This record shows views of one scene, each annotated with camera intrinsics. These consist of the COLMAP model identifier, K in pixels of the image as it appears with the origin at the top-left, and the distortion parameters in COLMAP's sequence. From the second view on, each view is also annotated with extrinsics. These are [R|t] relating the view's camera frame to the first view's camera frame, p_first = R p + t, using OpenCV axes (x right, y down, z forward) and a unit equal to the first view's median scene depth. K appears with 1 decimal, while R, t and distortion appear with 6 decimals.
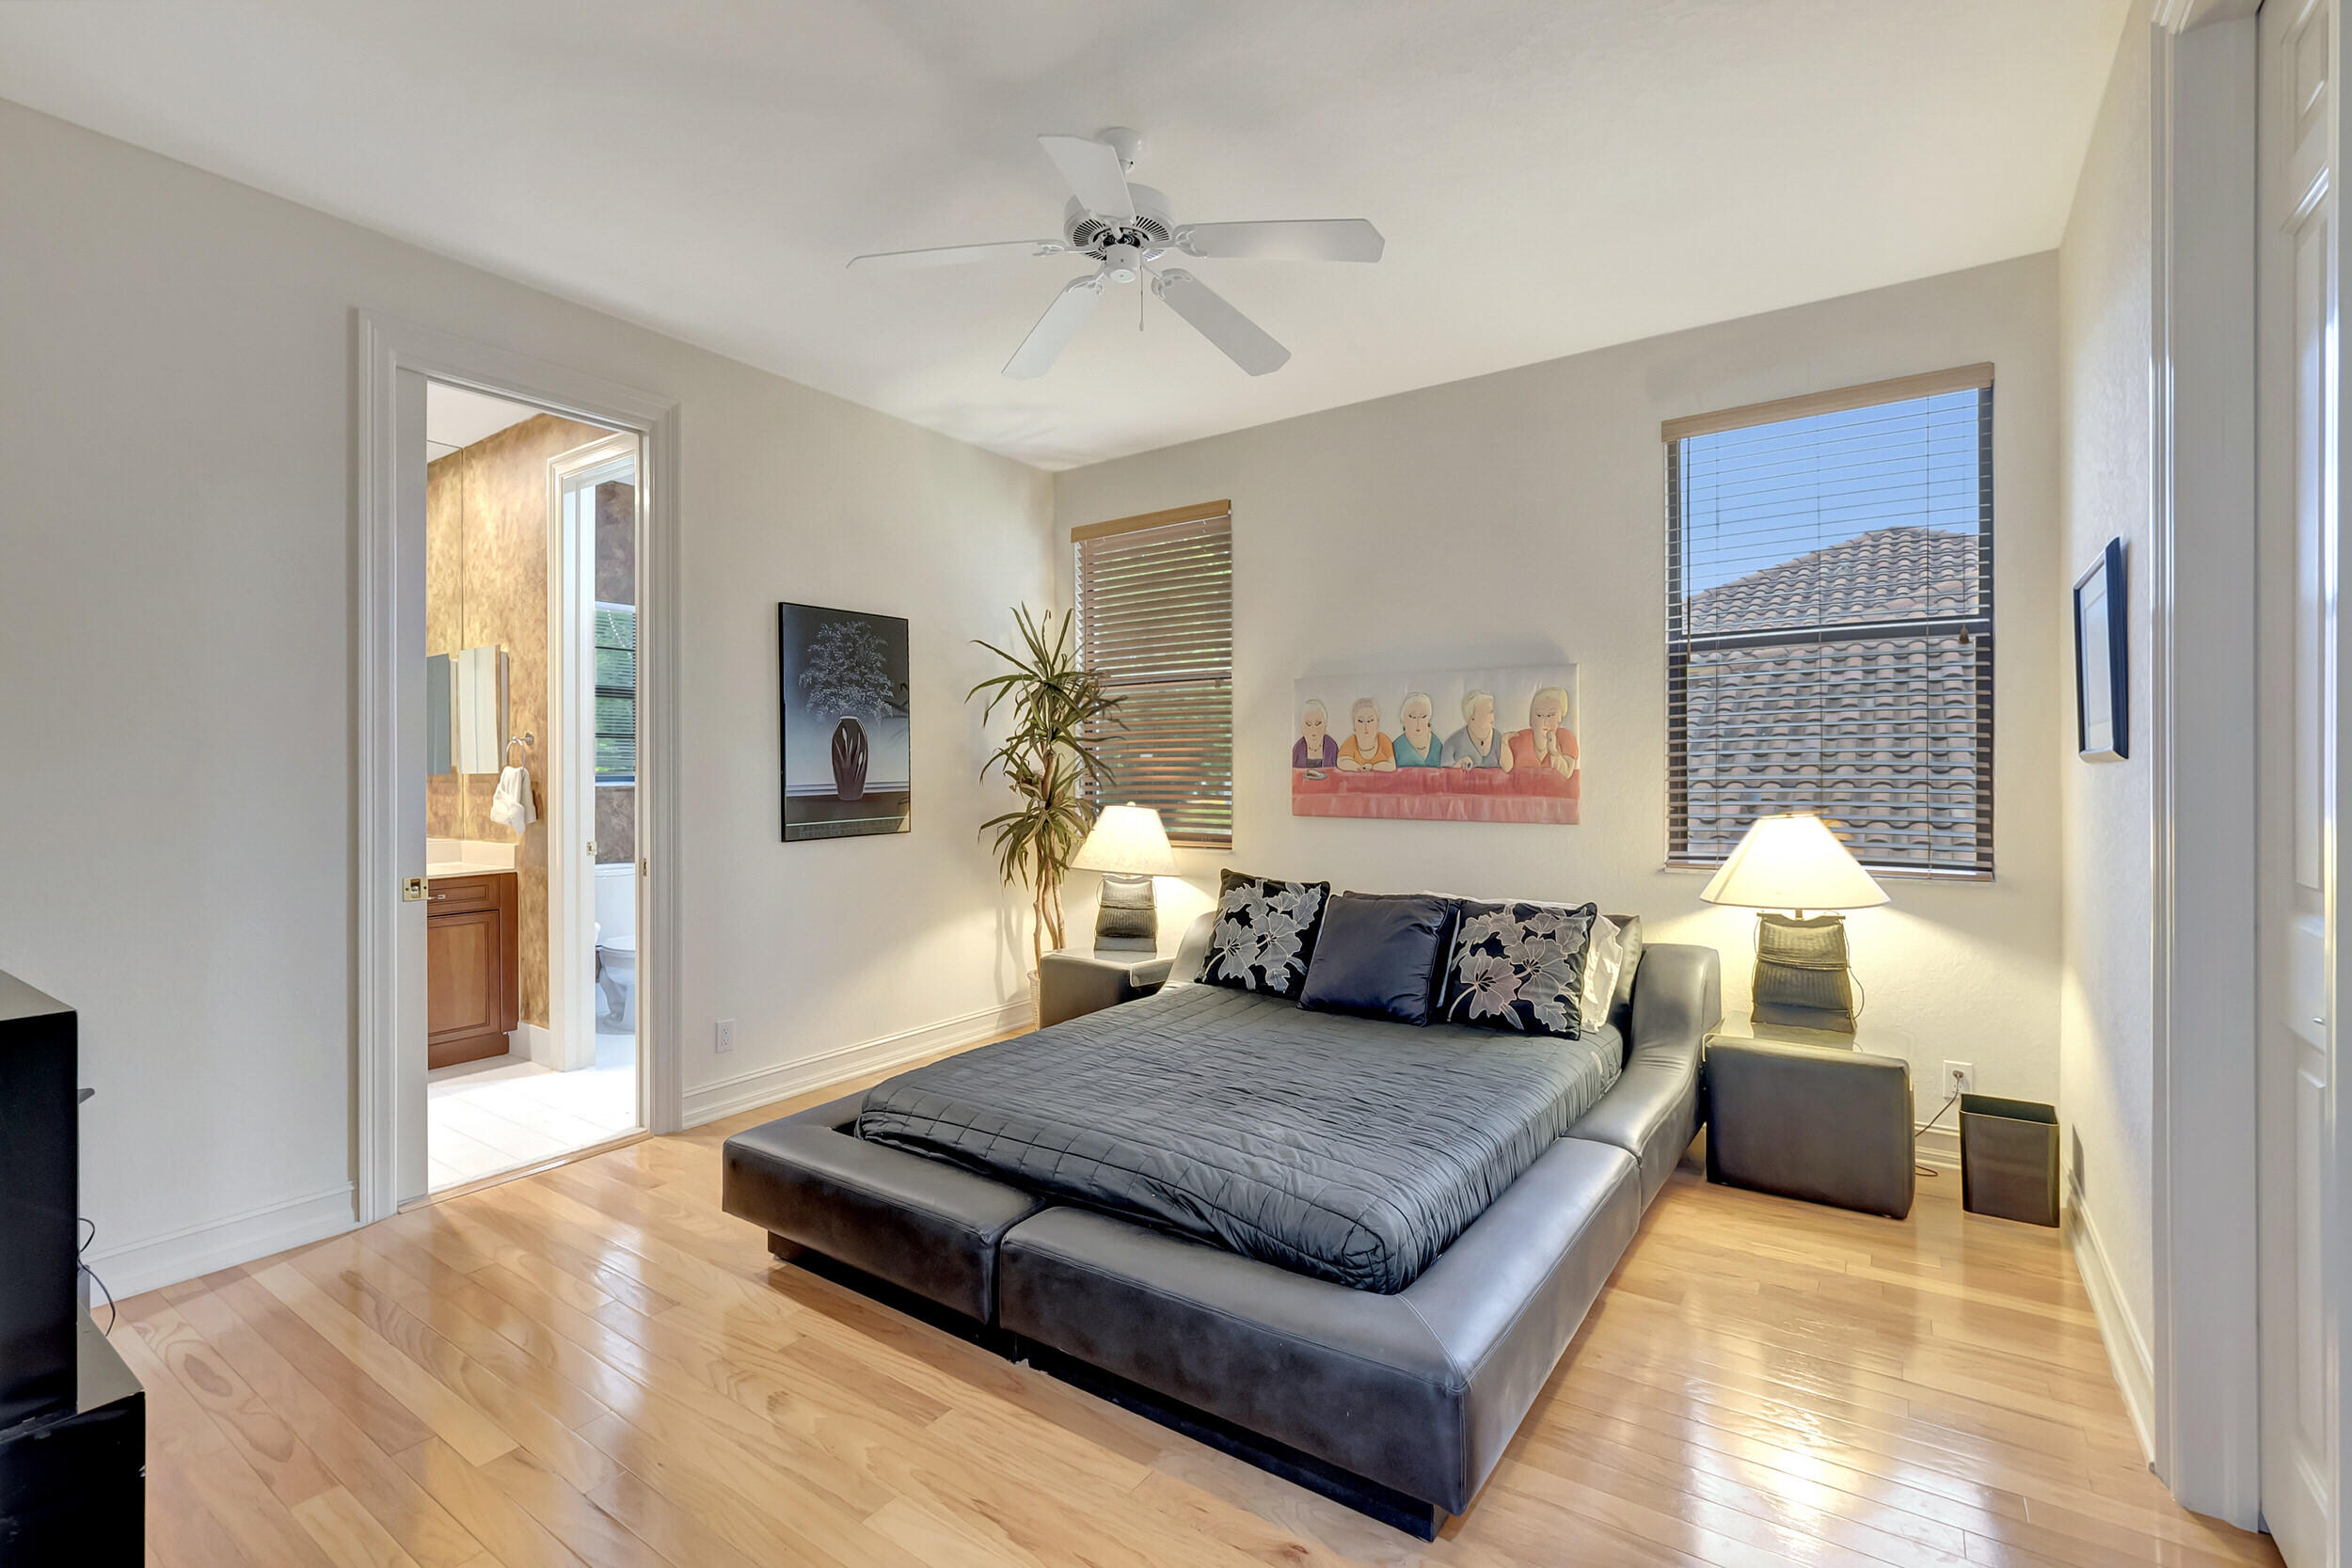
lens RADIAL K [[1055.0, 0, 1174.0], [0, 1055.0, 784.6], [0, 0, 1]] dist [0.002395, -0.003964]
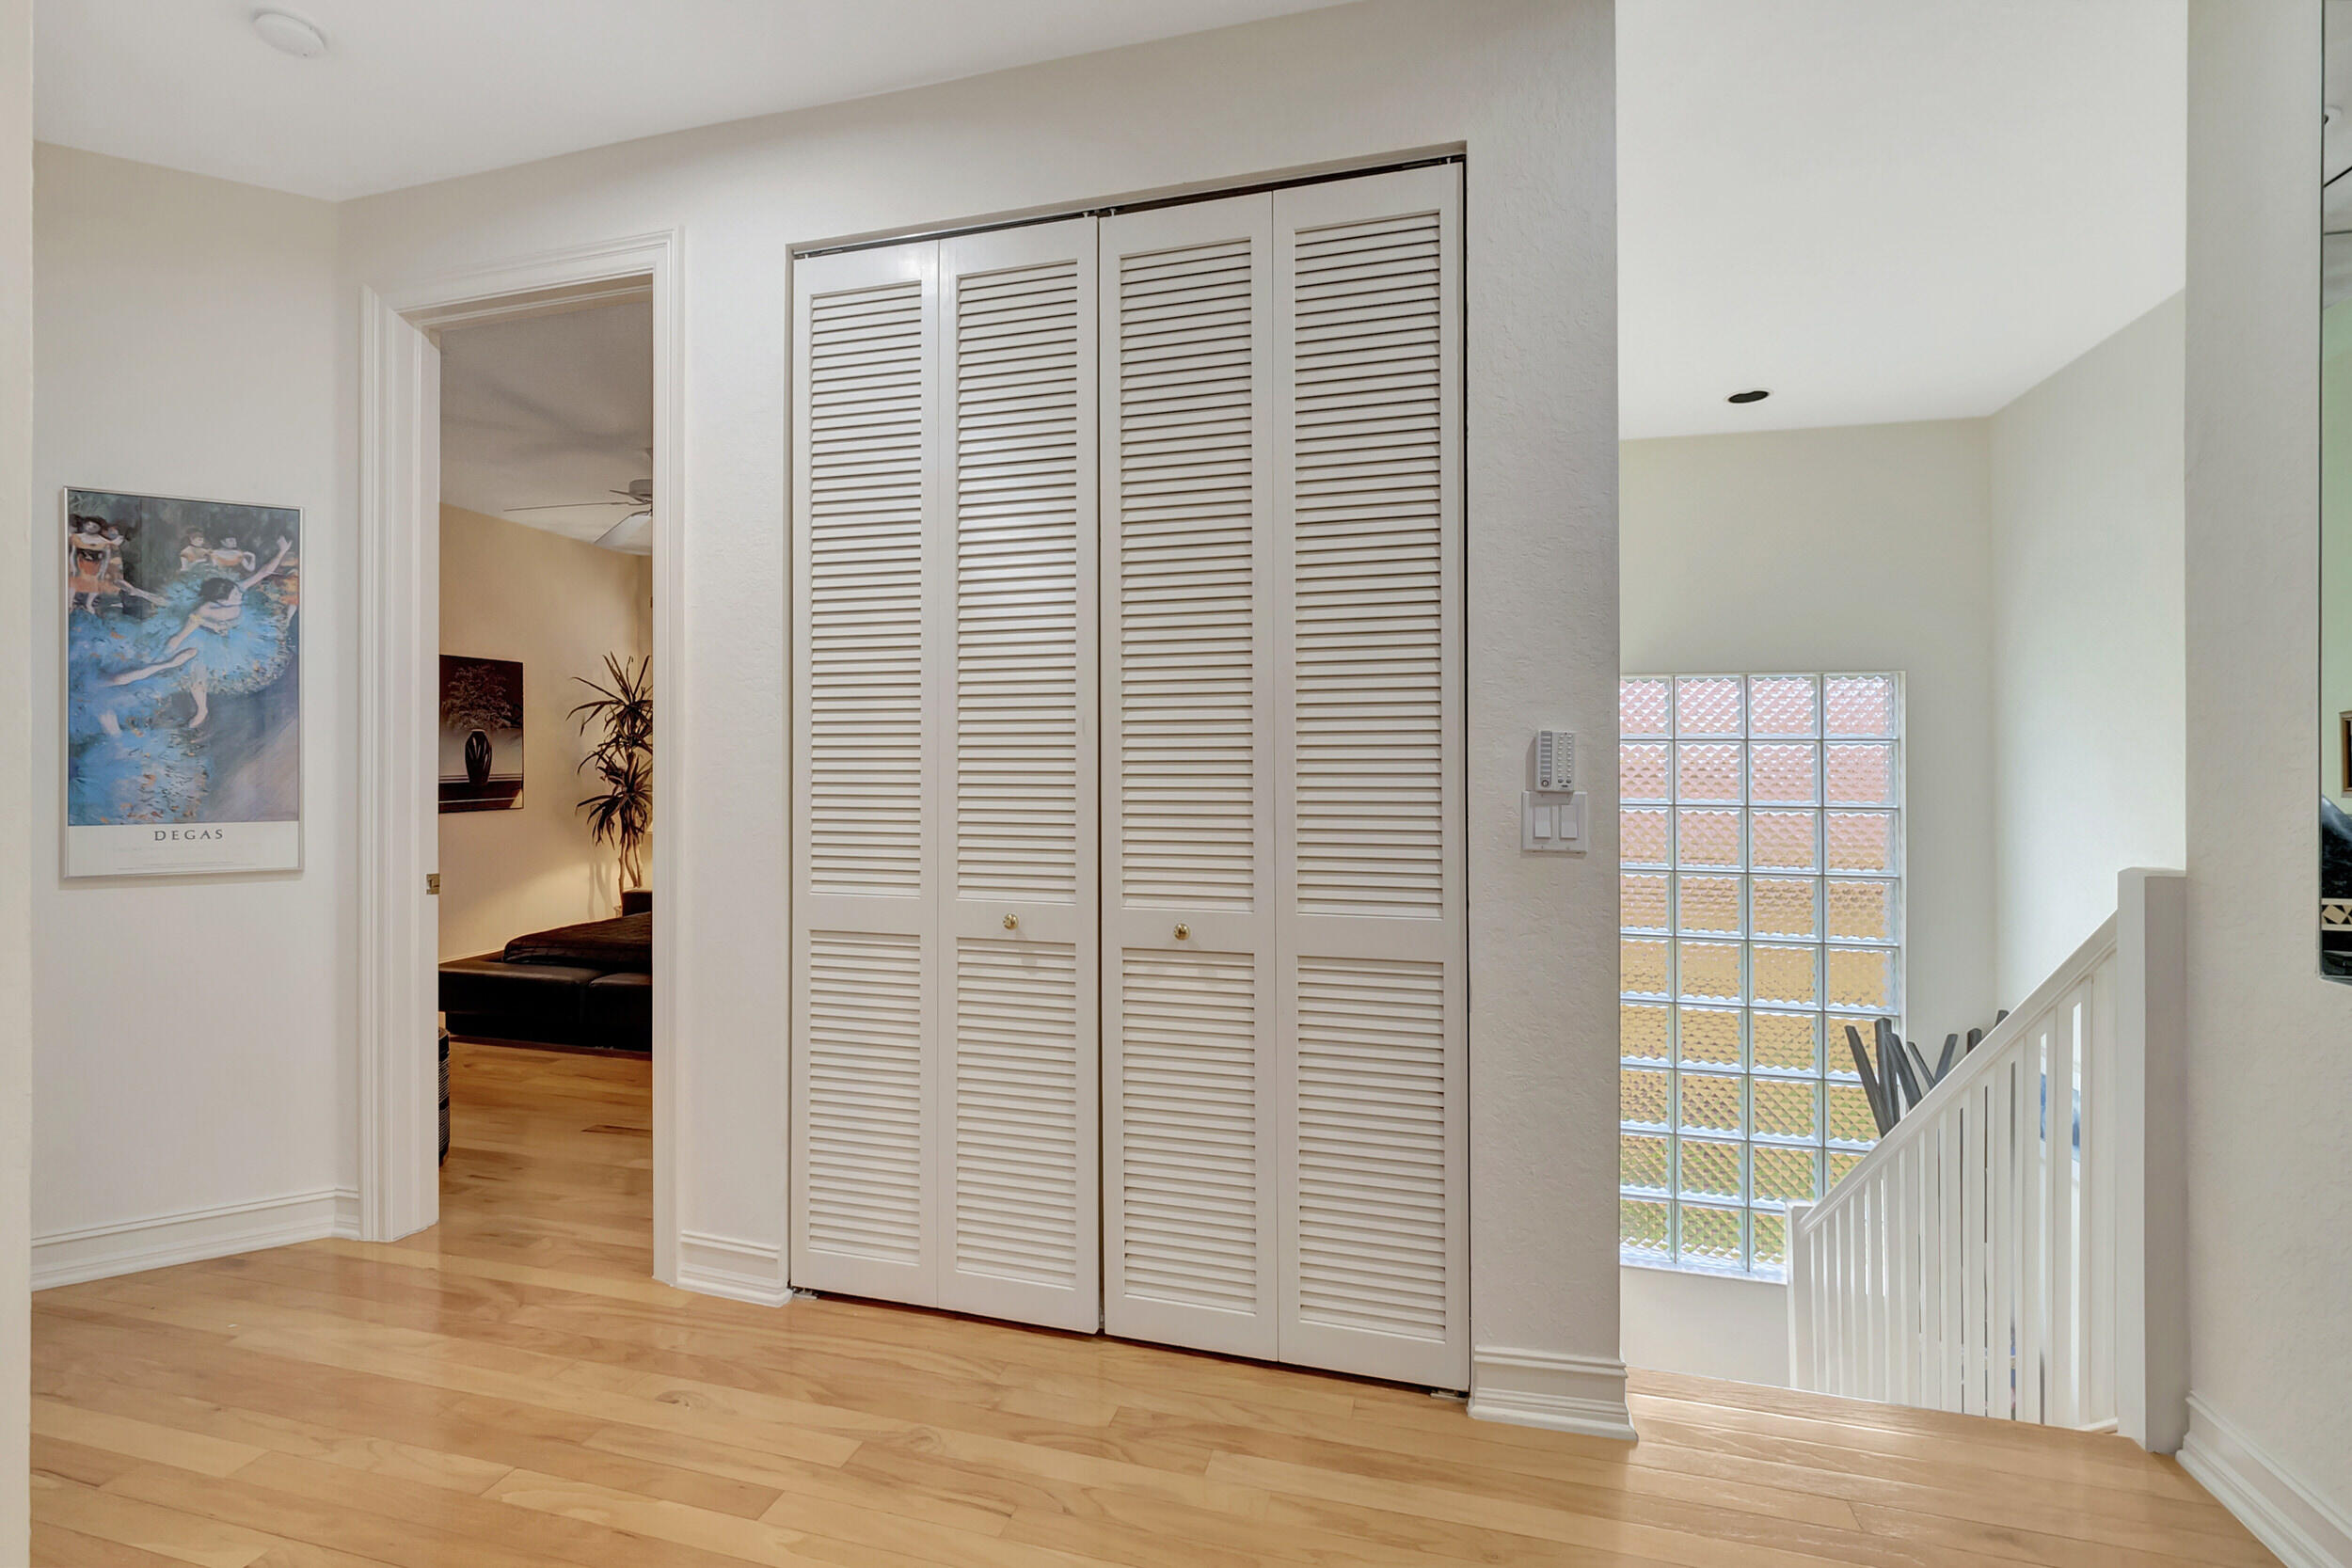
lens RADIAL K [[1055.0, 0, 1179.9], [0, 1055.0, 770.8], [0, 0, 1]] dist [0.002395, -0.003964]
pose [[0.941880, 0.003161, 0.335935, 0.109568], [-0.000698, 0.999972, -0.007451, 0.003098], [-0.335949, 0.006783, 0.941856, -0.647956]]
